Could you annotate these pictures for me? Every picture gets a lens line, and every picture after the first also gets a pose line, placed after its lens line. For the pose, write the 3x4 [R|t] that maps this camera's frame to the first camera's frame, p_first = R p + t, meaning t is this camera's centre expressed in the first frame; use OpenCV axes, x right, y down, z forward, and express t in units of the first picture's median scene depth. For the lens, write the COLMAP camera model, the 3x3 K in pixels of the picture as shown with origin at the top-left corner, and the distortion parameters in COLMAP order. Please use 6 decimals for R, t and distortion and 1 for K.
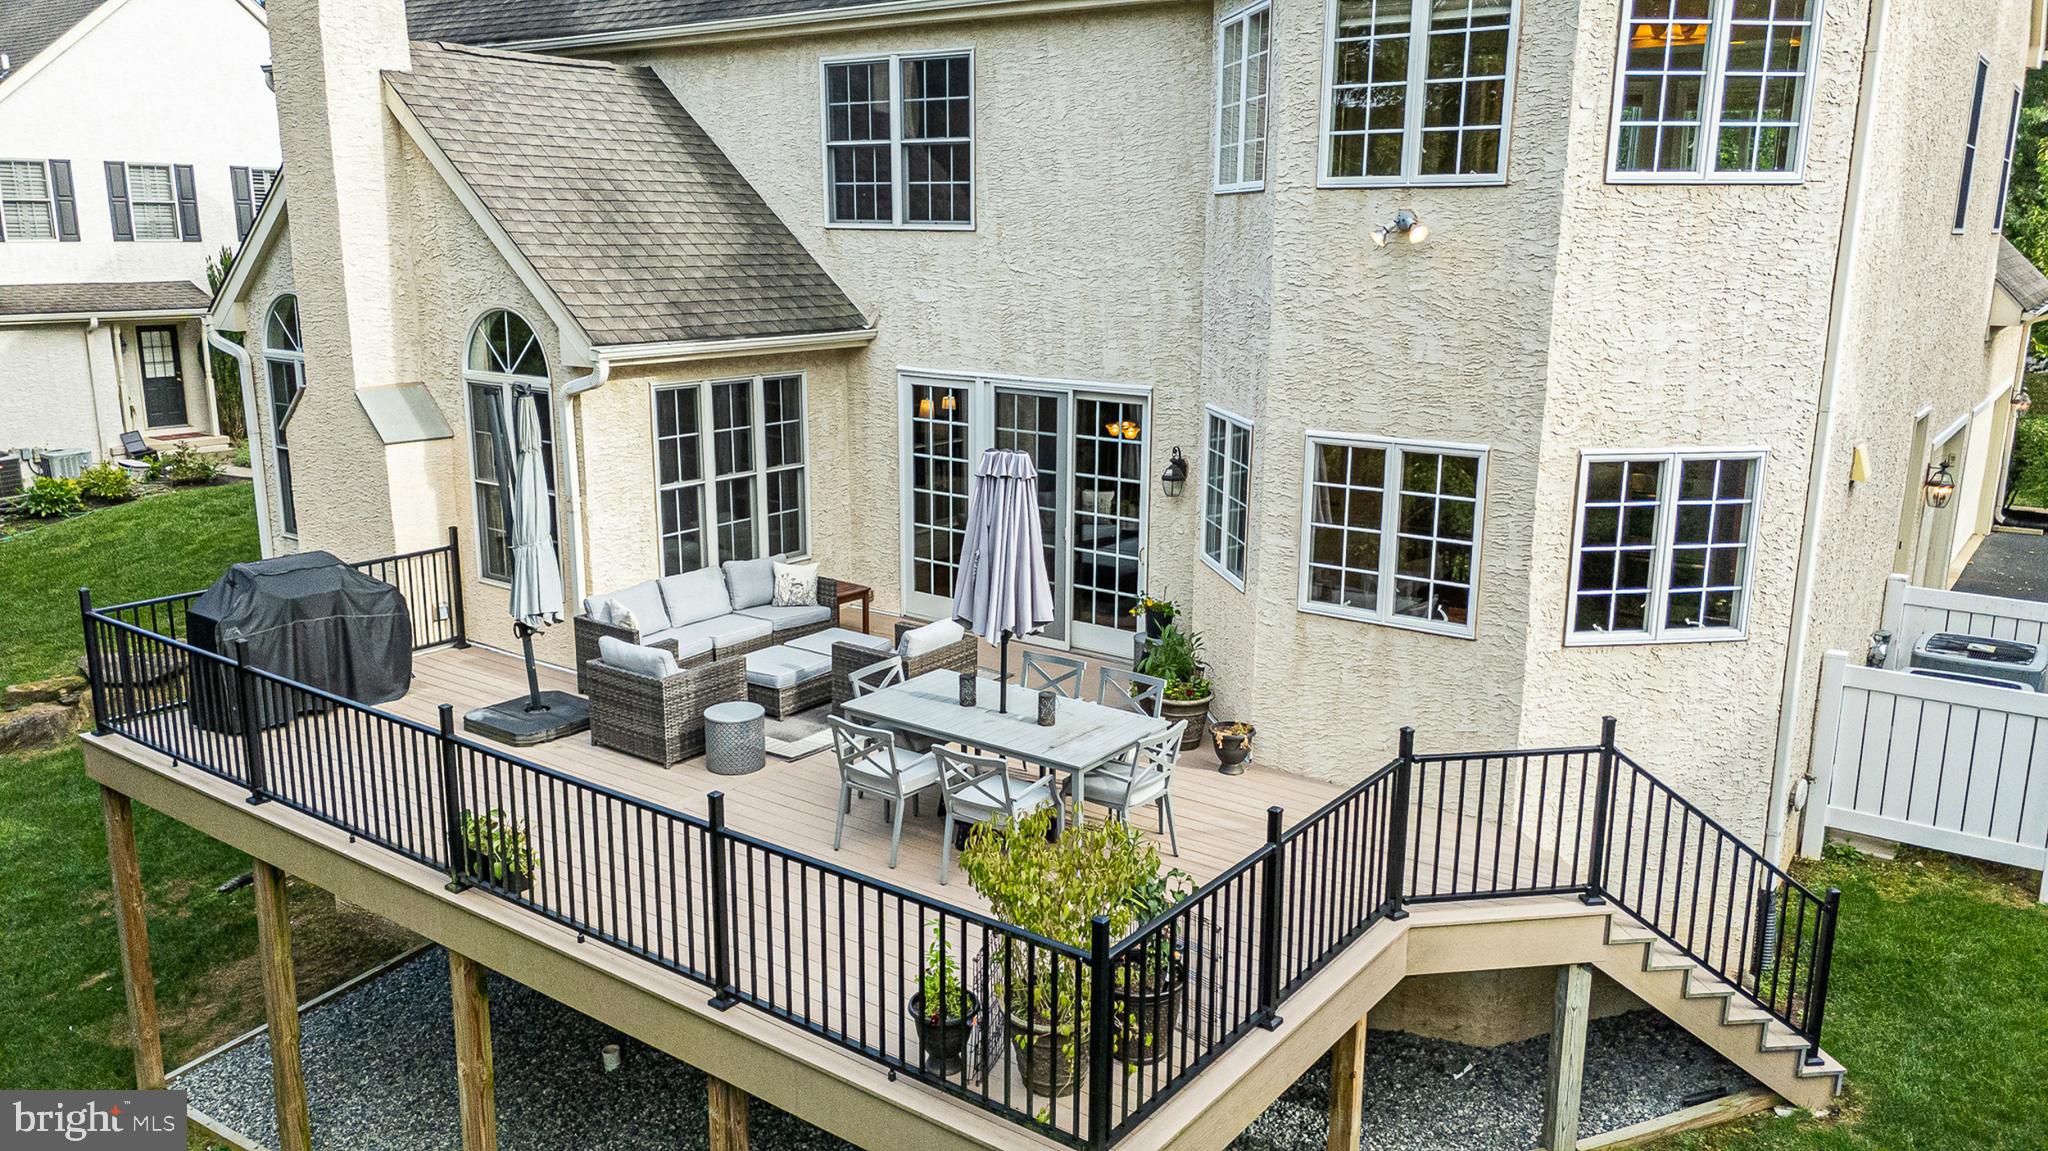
lens RADIAL K [[1515.5, 0, 1015.9], [0, 1515.5, 582.1], [0, 0, 1]] dist [0.053919, -0.058519]
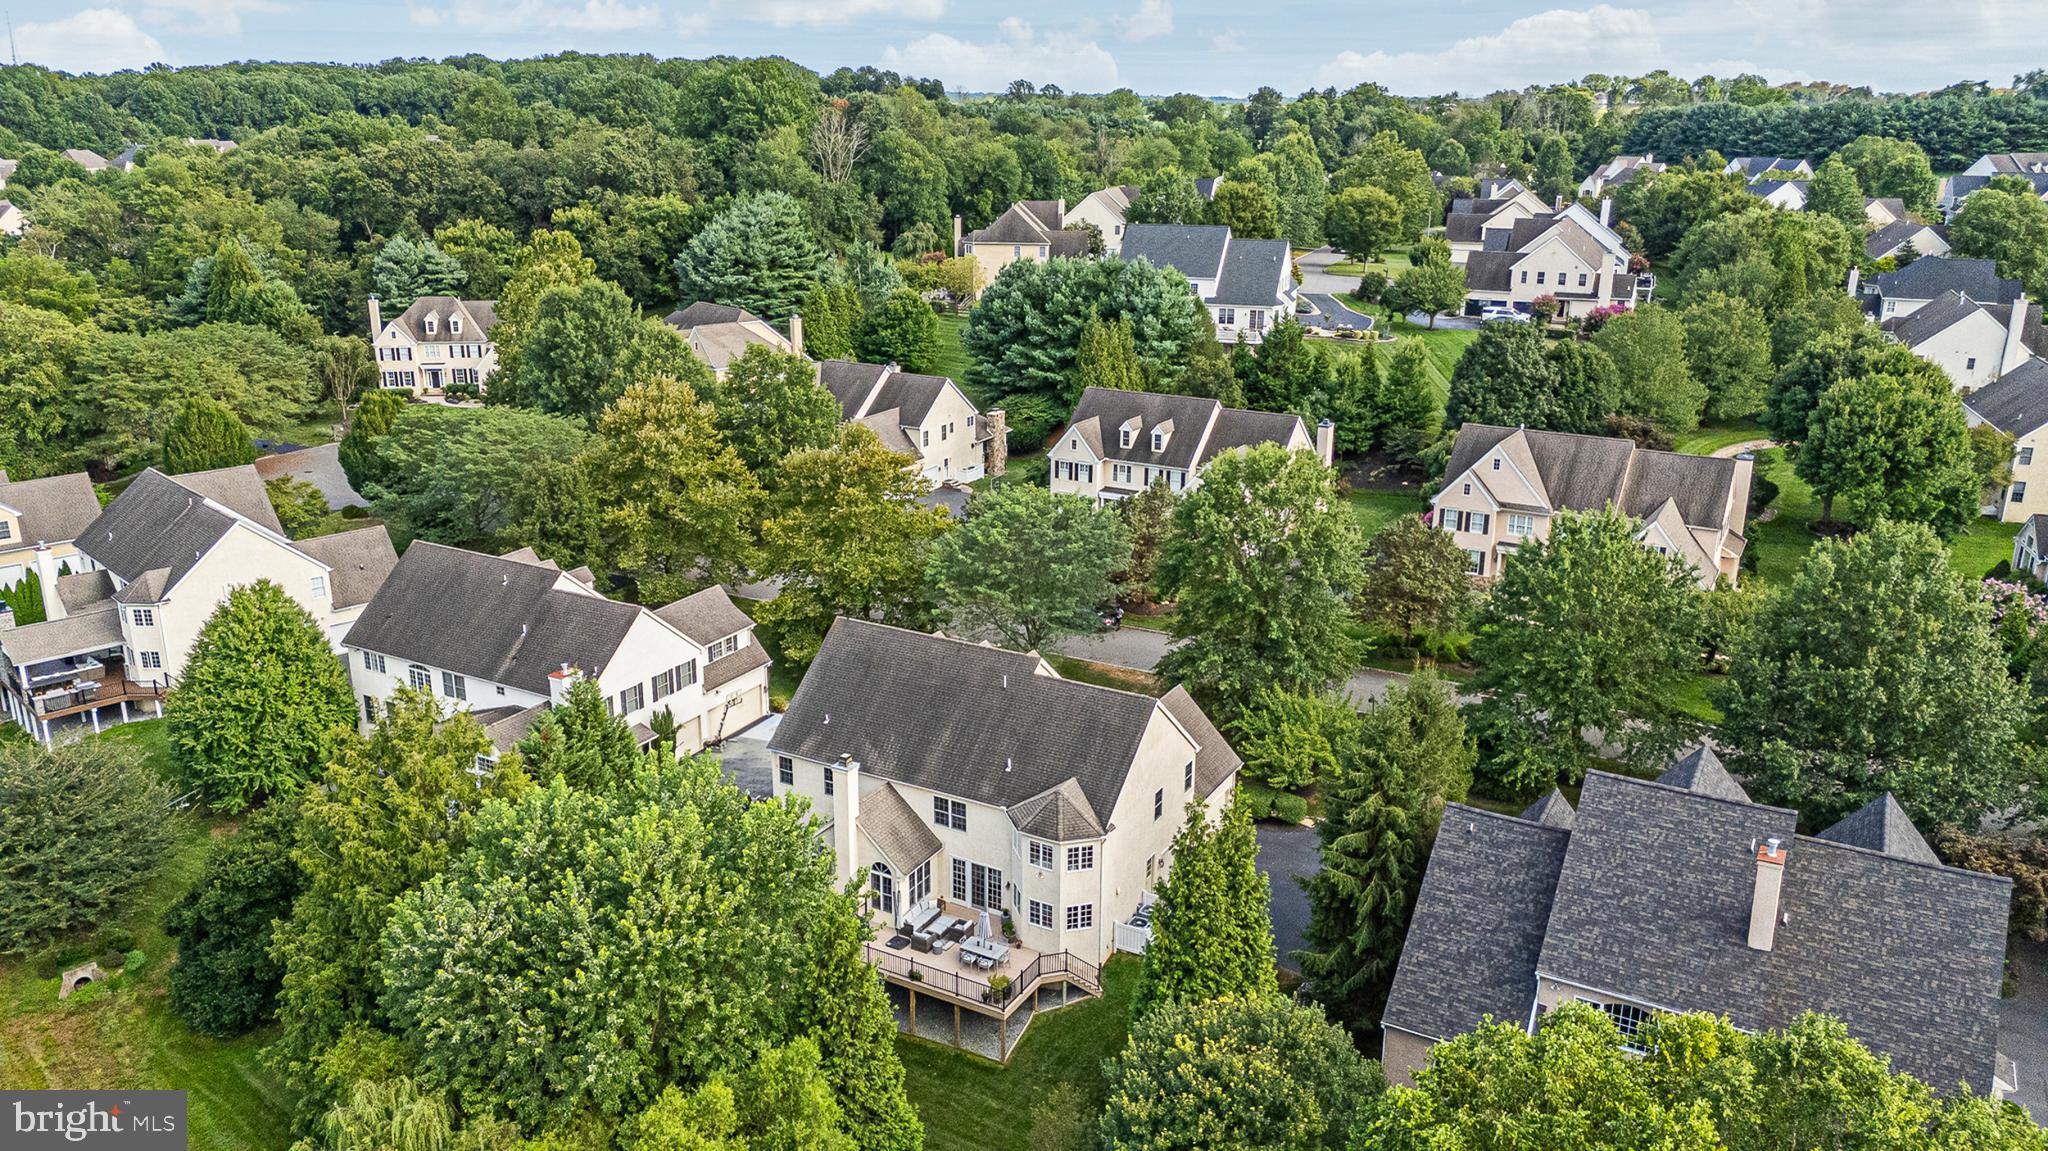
lens RADIAL K [[1515.5, 0, 1024.9], [0, 1515.5, 566.6], [0, 0, 1]] dist [0.053919, -0.058519]
pose [[0.991370, -0.034346, 0.126513, -0.456453], [0.024293, 0.996486, 0.080165, -1.556741], [-0.128822, -0.076400, 0.988720, -4.063060]]
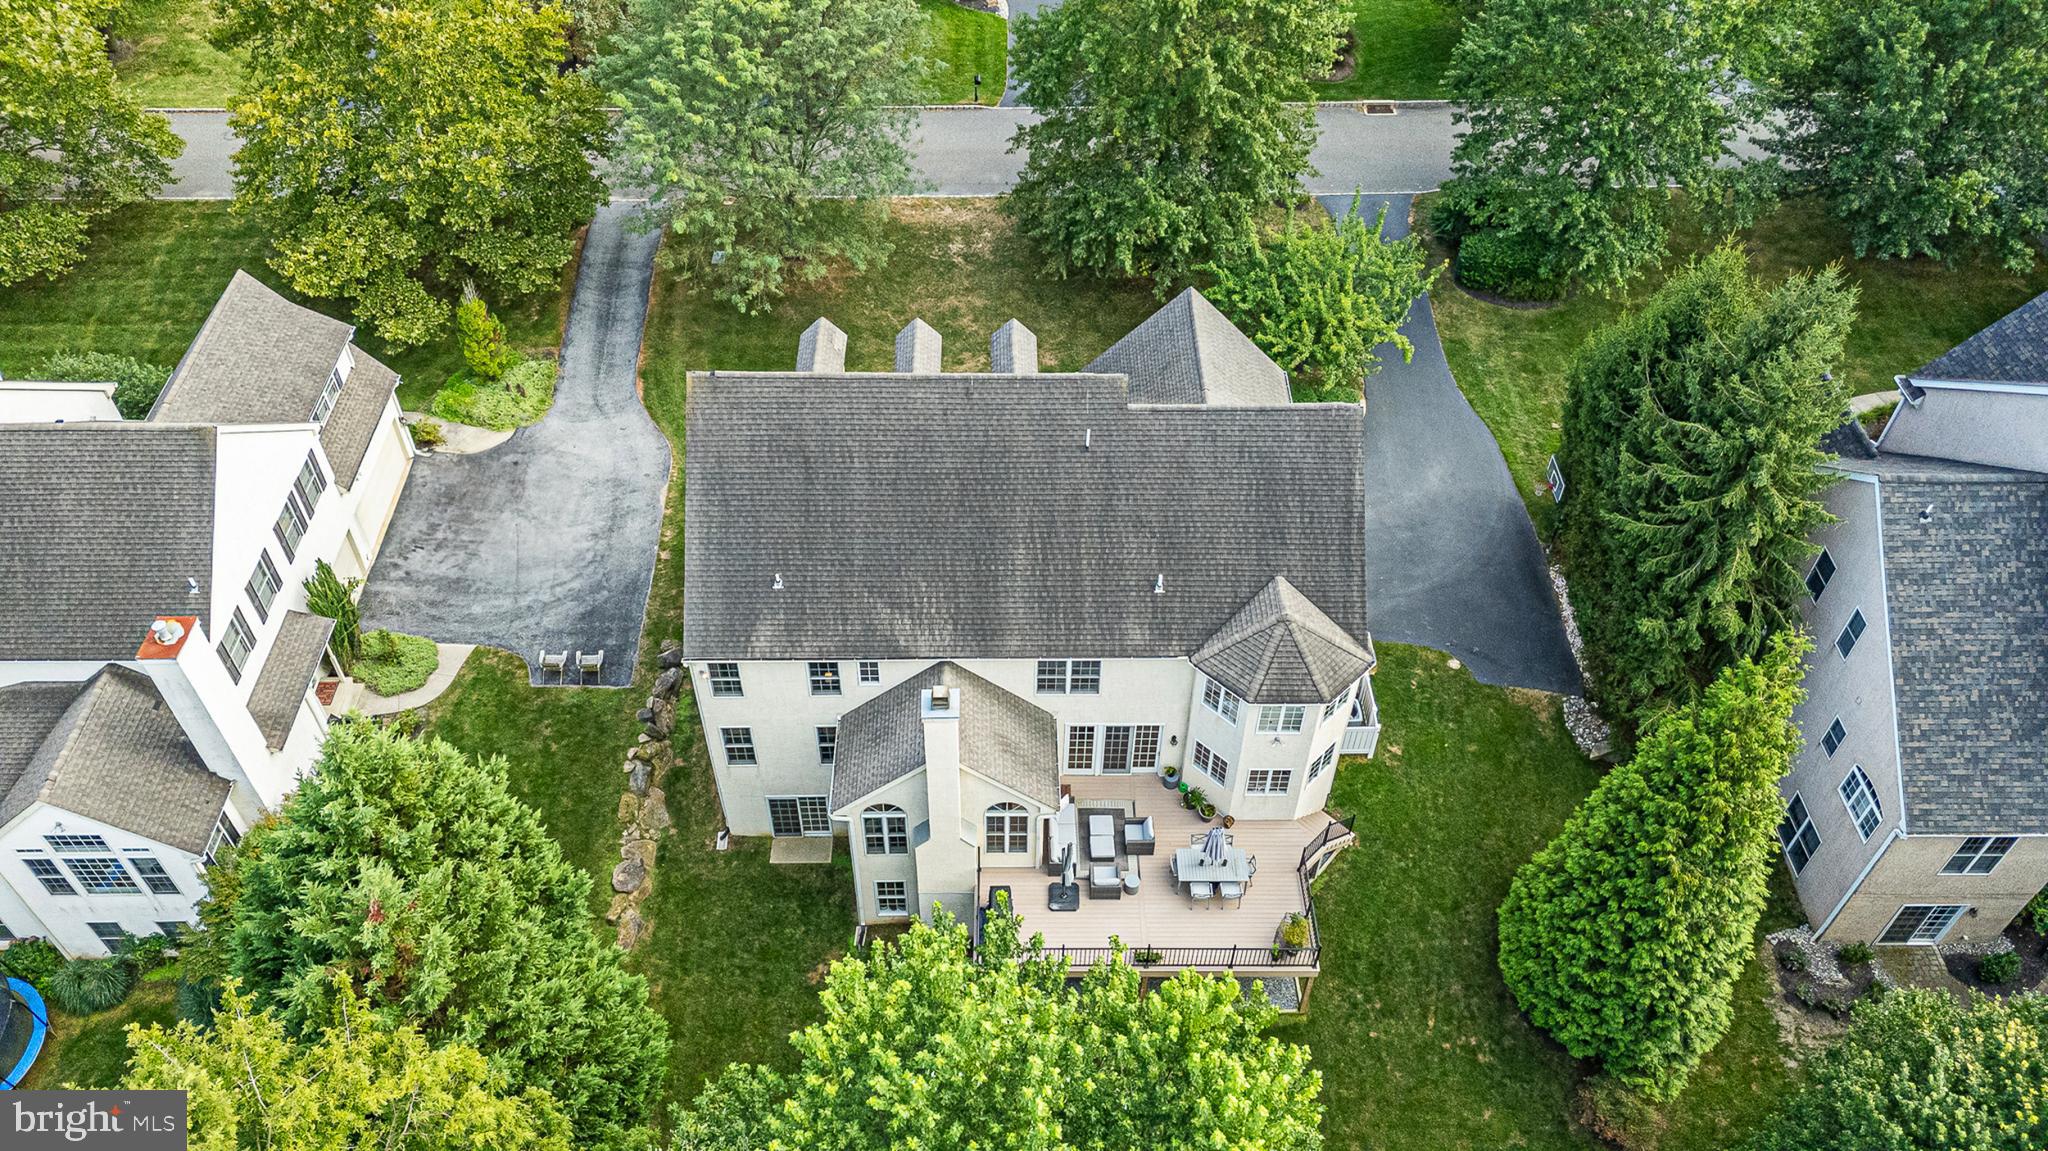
lens RADIAL K [[1515.5, 0, 1023.7], [0, 1515.5, 574.6], [0, 0, 1]] dist [0.053919, -0.058519]
pose [[0.789499, -0.440573, 0.427301, -1.405046], [0.130702, 0.800931, 0.584318, -2.322537], [-0.599673, -0.405469, 0.689918, -0.981662]]
